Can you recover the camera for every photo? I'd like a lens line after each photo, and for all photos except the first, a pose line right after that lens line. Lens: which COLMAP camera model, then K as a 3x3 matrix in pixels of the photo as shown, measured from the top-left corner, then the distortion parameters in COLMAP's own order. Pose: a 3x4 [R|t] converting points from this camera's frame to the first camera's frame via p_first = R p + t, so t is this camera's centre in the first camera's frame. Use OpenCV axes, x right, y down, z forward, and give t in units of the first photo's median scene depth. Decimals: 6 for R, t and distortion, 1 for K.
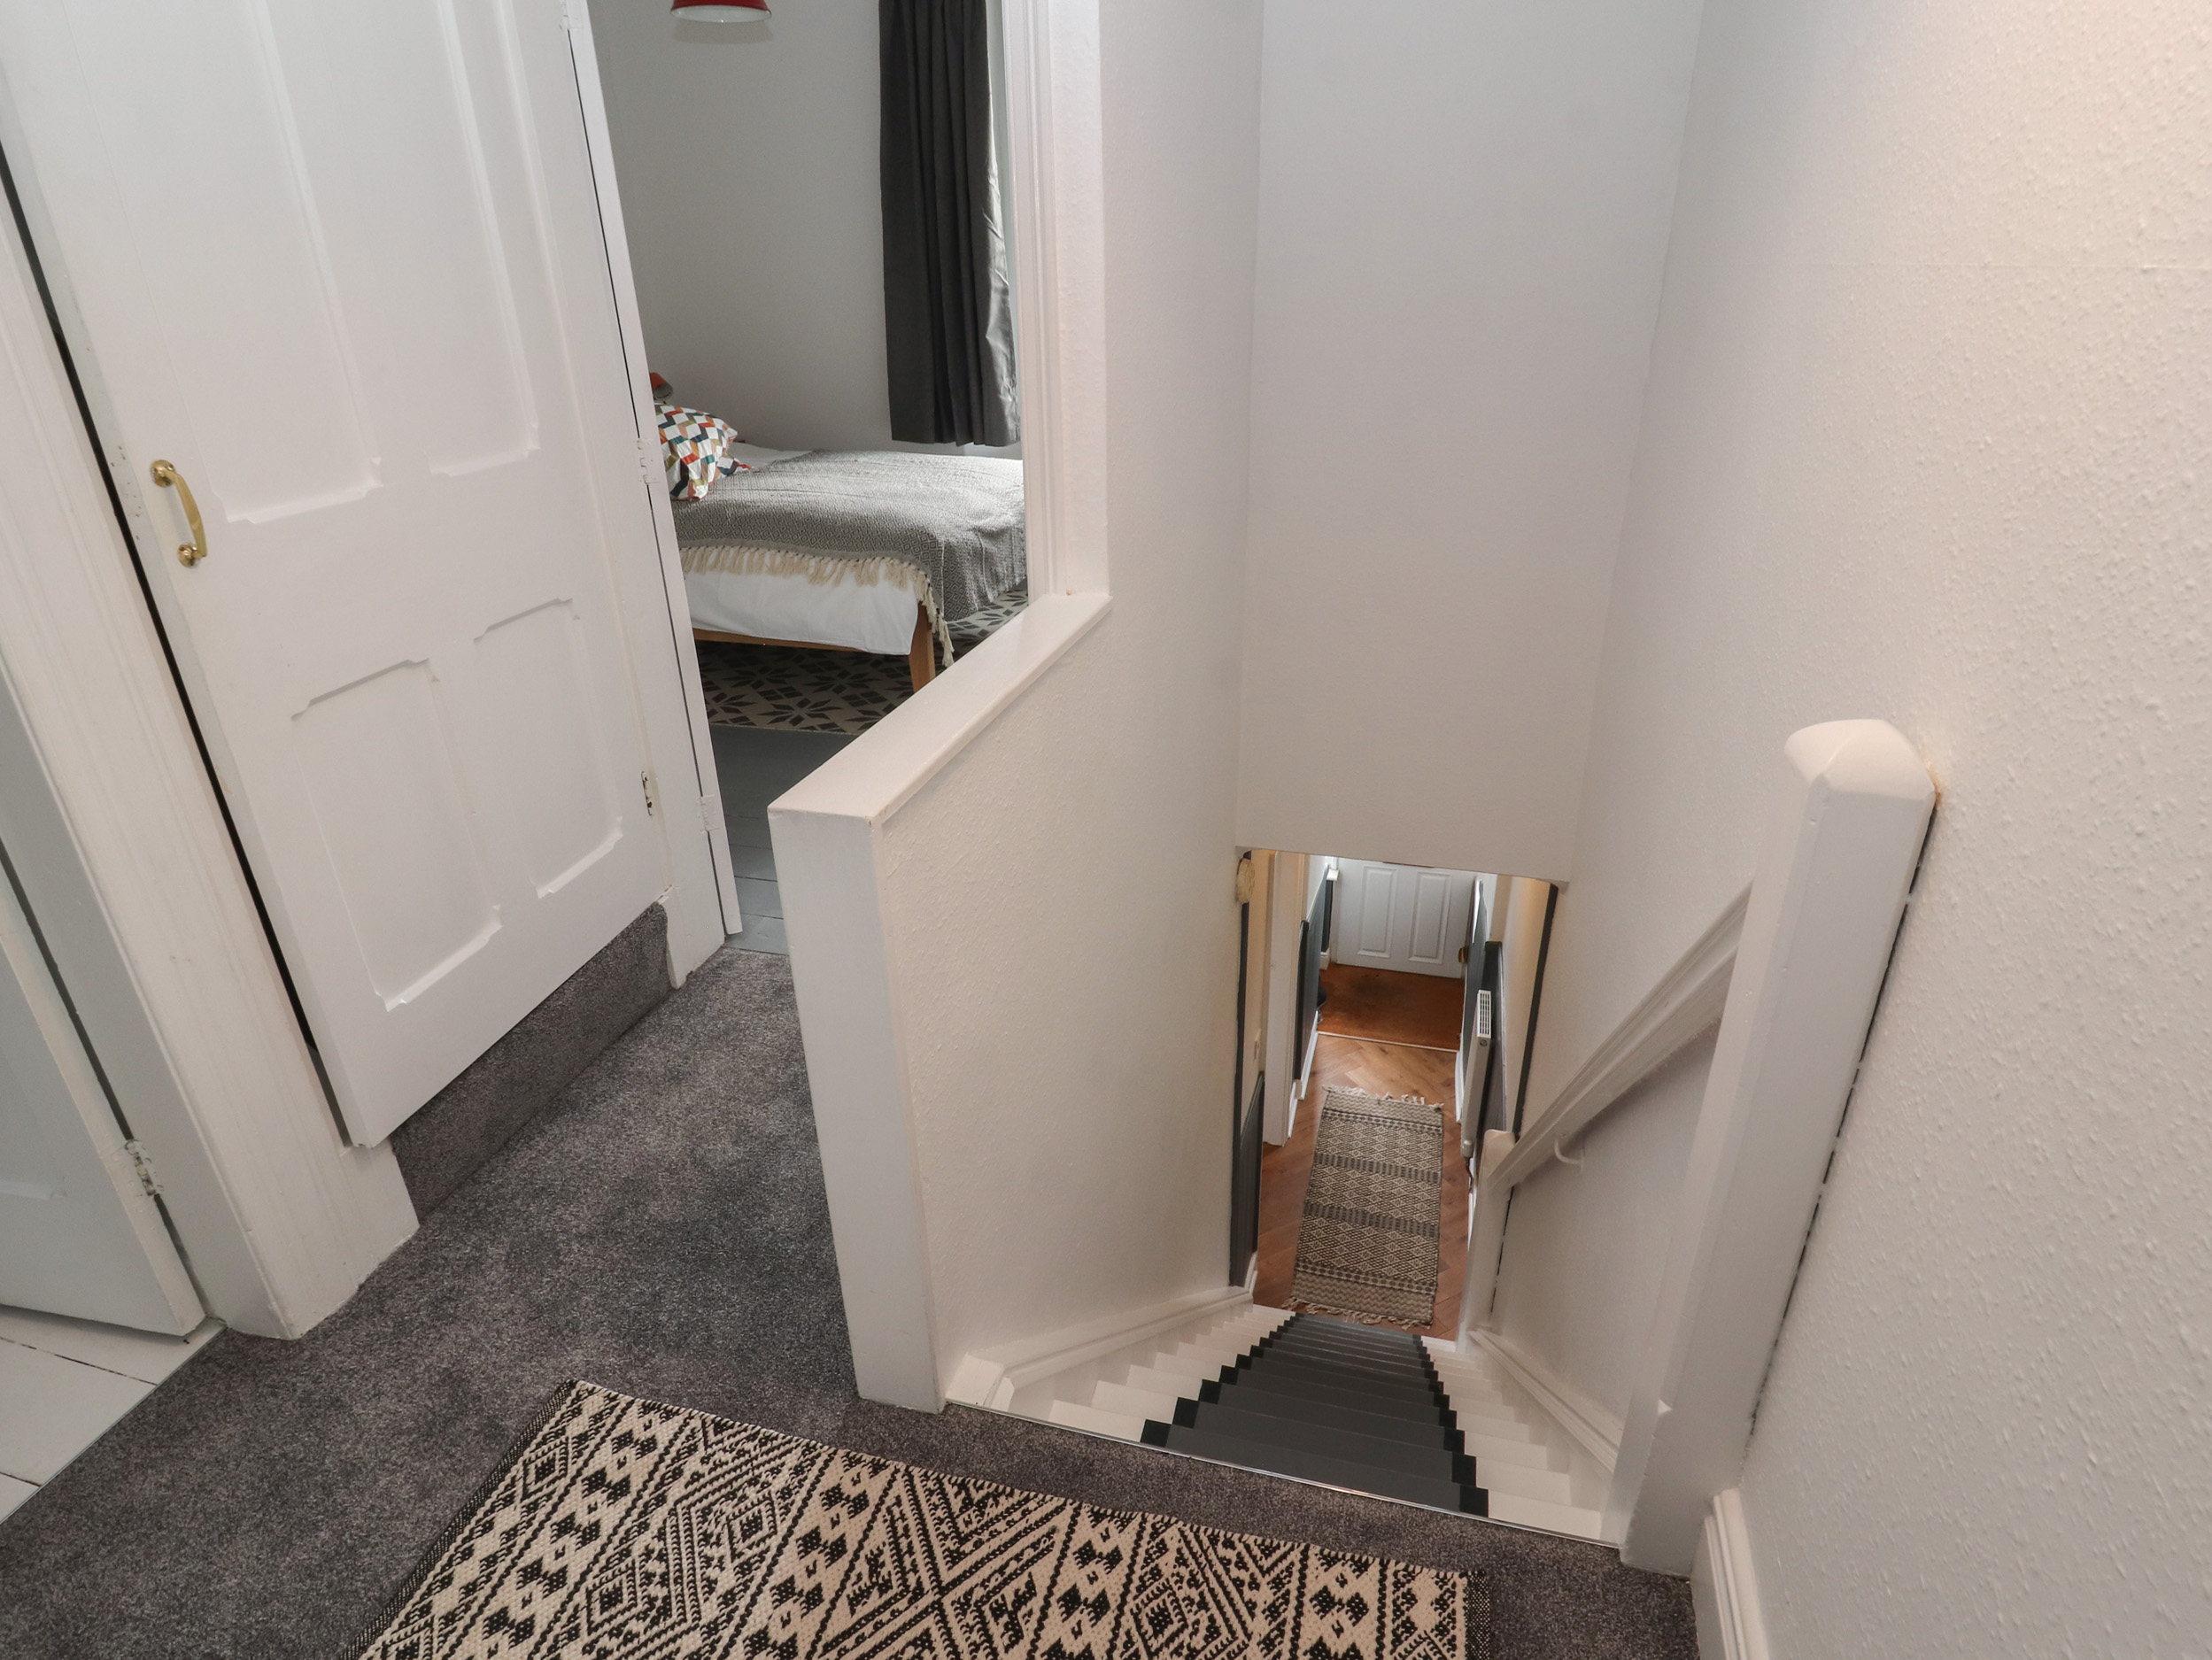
lens RADIAL K [[1217.6, 0, 1106.0], [0, 1217.6, 830.0], [0, 0, 1]] dist [-0.000615, -0.012784]
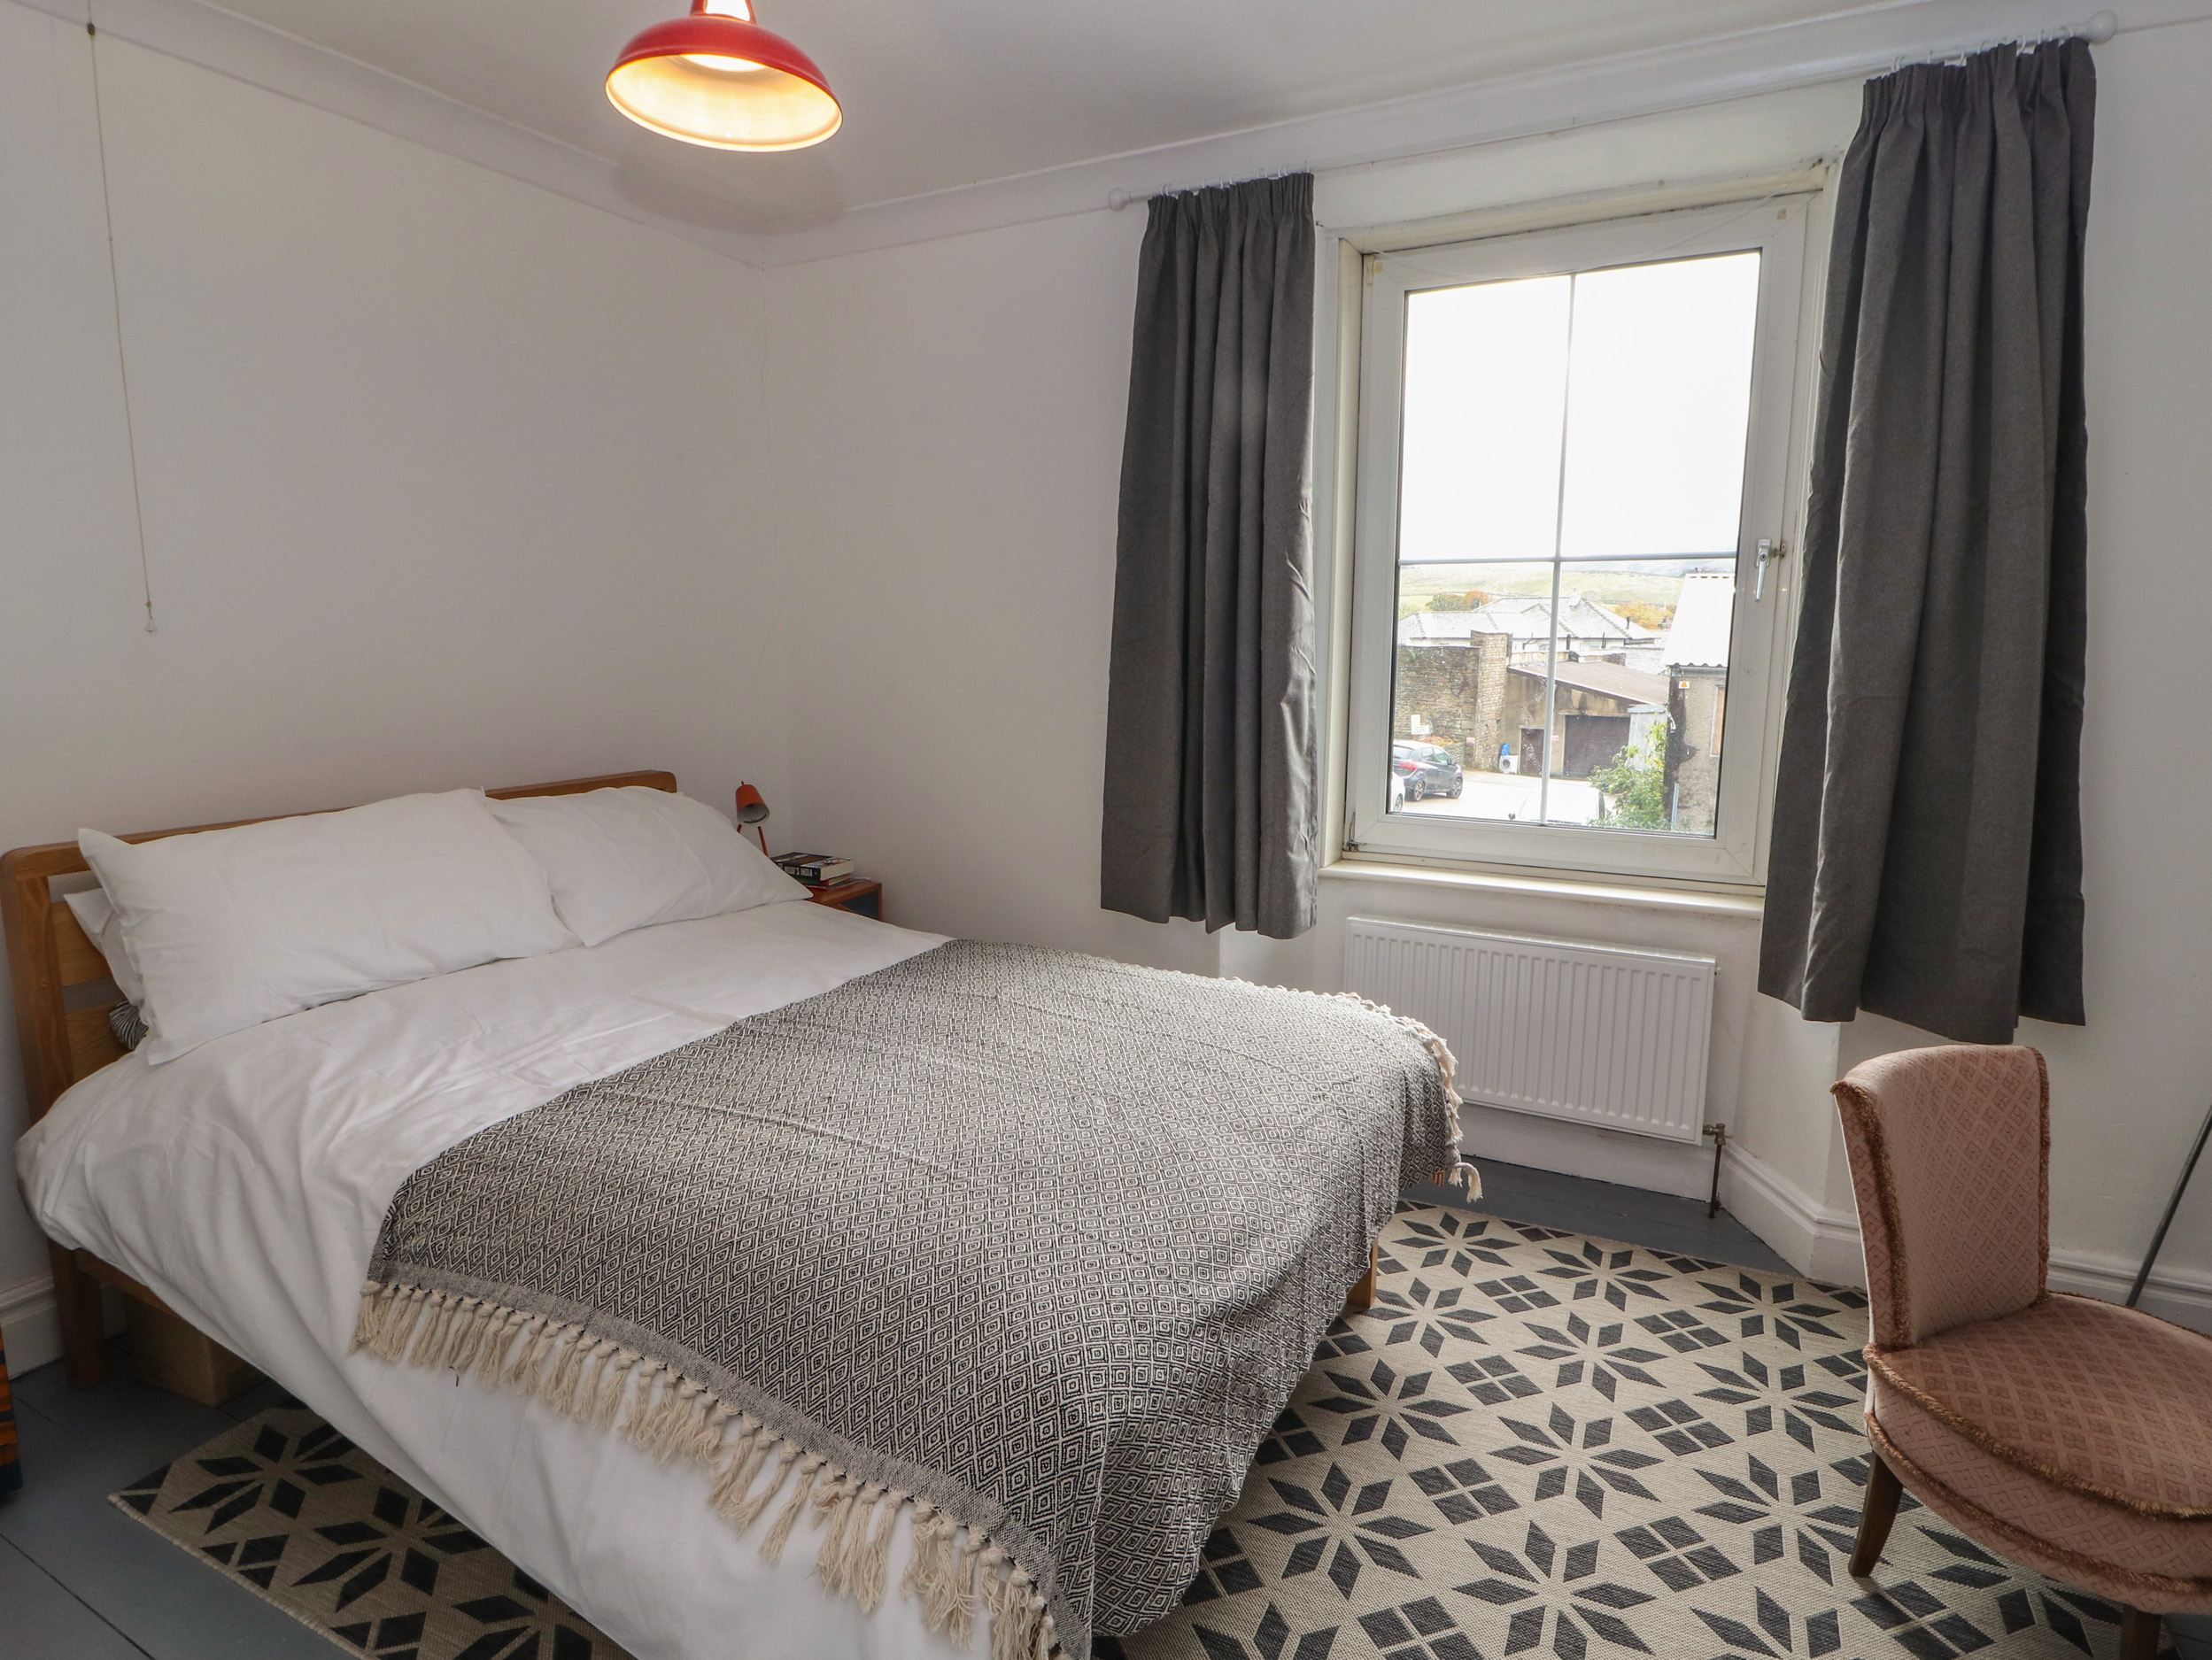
lens RADIAL K [[1217.6, 0, 1106.0], [0, 1217.6, 830.0], [0, 0, 1]] dist [-0.000615, -0.012784]
pose [[0.975753, 0.055299, -0.211772, -0.054070], [-0.109107, 0.961661, -0.251601, -0.230596], [0.189739, 0.268607, 0.944378, 0.476652]]
